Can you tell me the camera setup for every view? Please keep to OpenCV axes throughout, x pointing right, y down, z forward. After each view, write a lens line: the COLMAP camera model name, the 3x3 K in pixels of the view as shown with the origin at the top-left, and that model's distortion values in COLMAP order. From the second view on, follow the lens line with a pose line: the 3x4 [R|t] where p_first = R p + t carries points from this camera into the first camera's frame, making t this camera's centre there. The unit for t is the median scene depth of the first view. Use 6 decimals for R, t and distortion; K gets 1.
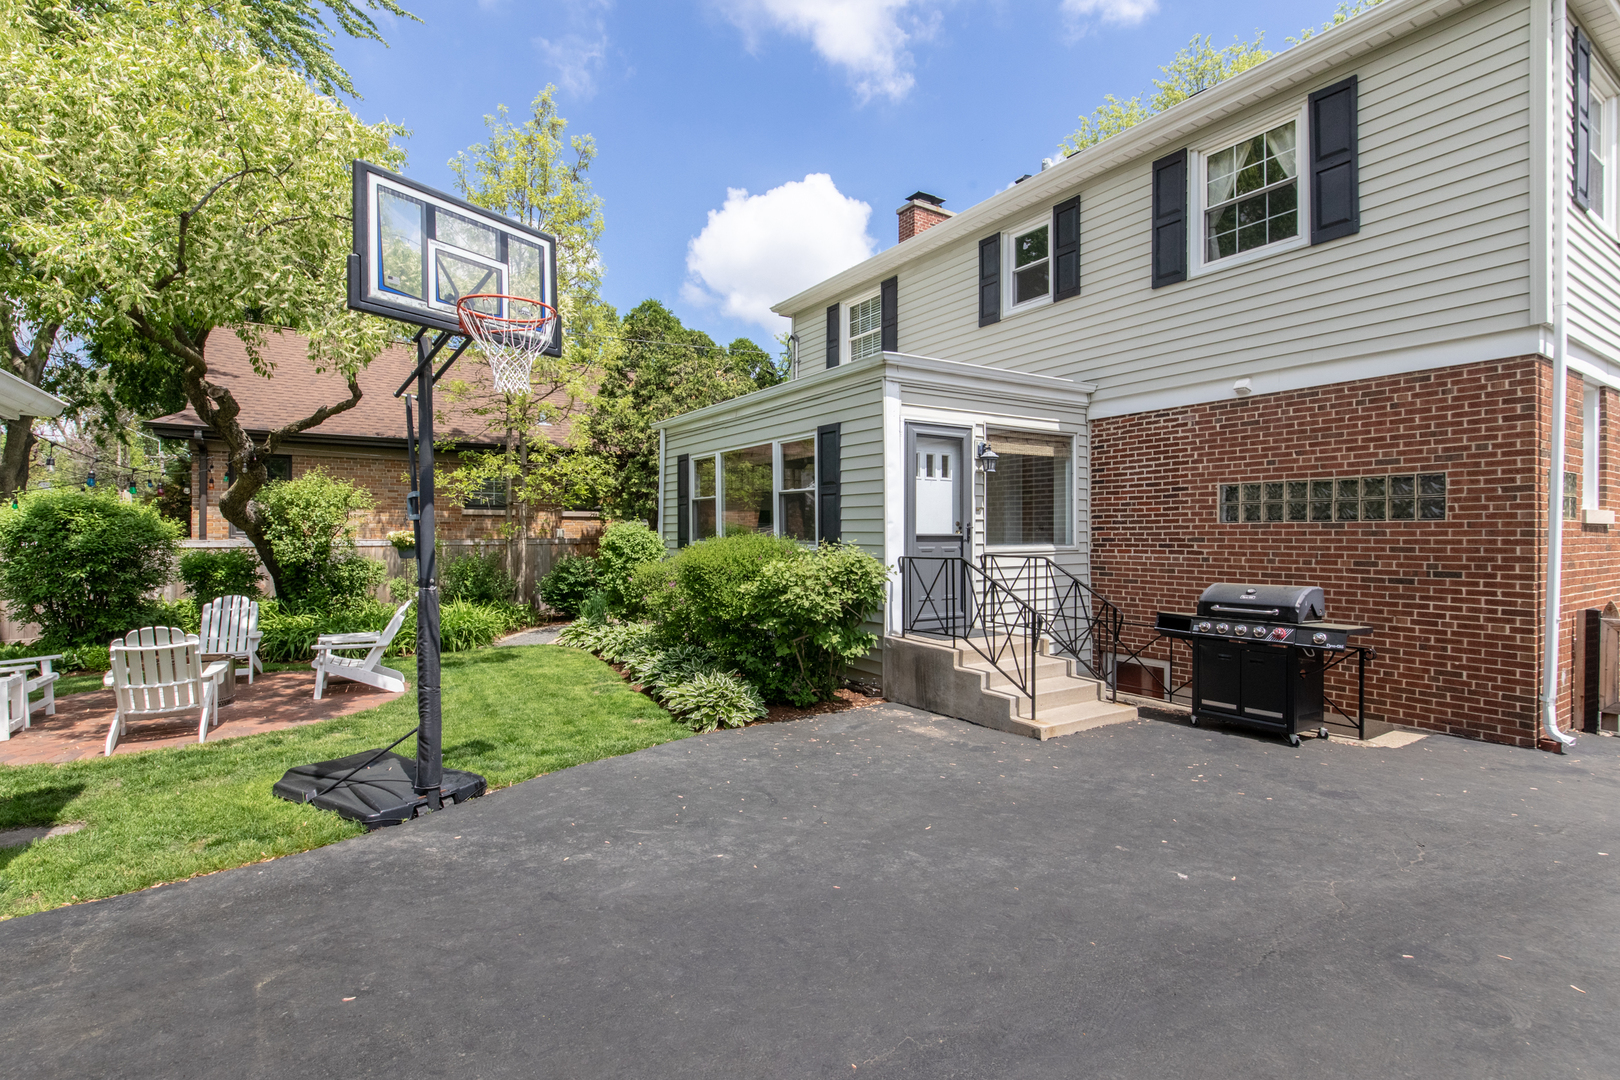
lens RADIAL K [[739.2, 0, 808.2], [0, 739.2, 543.4], [0, 0, 1]] dist [-0.008850, 0.000557]
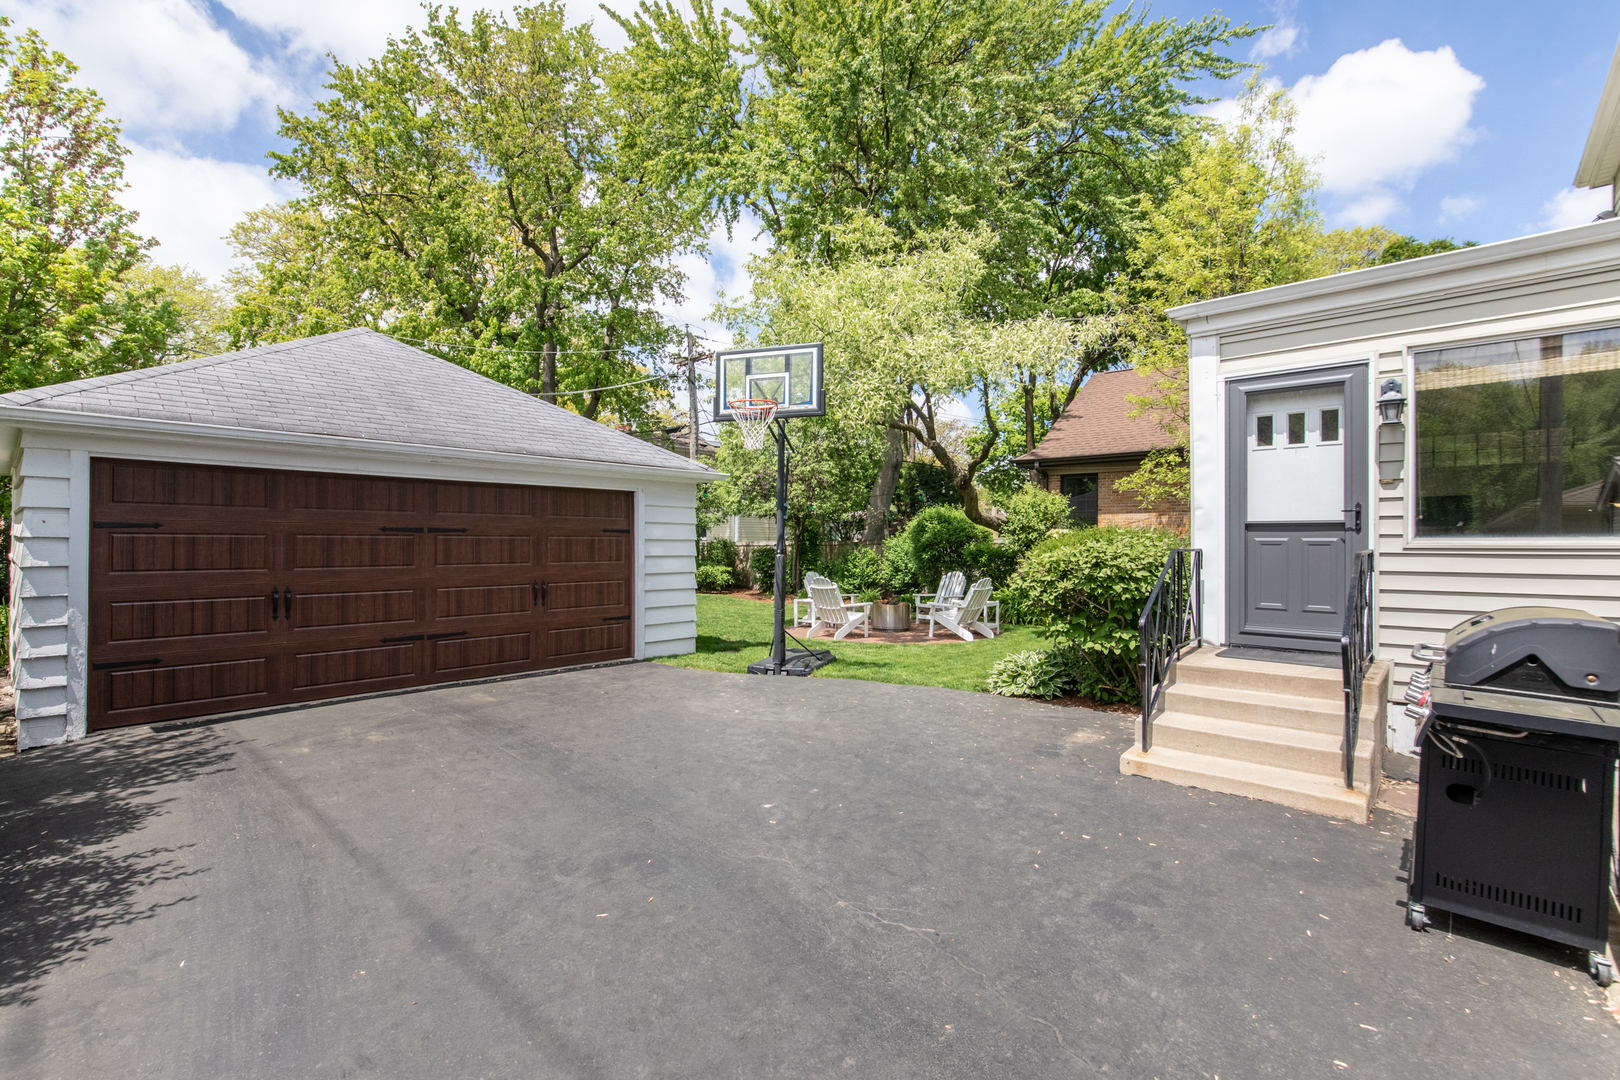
lens RADIAL K [[739.2, 0, 812.4], [0, 739.2, 540.9], [0, 0, 1]] dist [-0.008850, 0.000557]
pose [[0.260499, 0.001263, -0.965473, 1.203816], [-0.015627, 0.999874, -0.002908, 0.026517], [0.965348, 0.015845, 0.260486, 0.553334]]
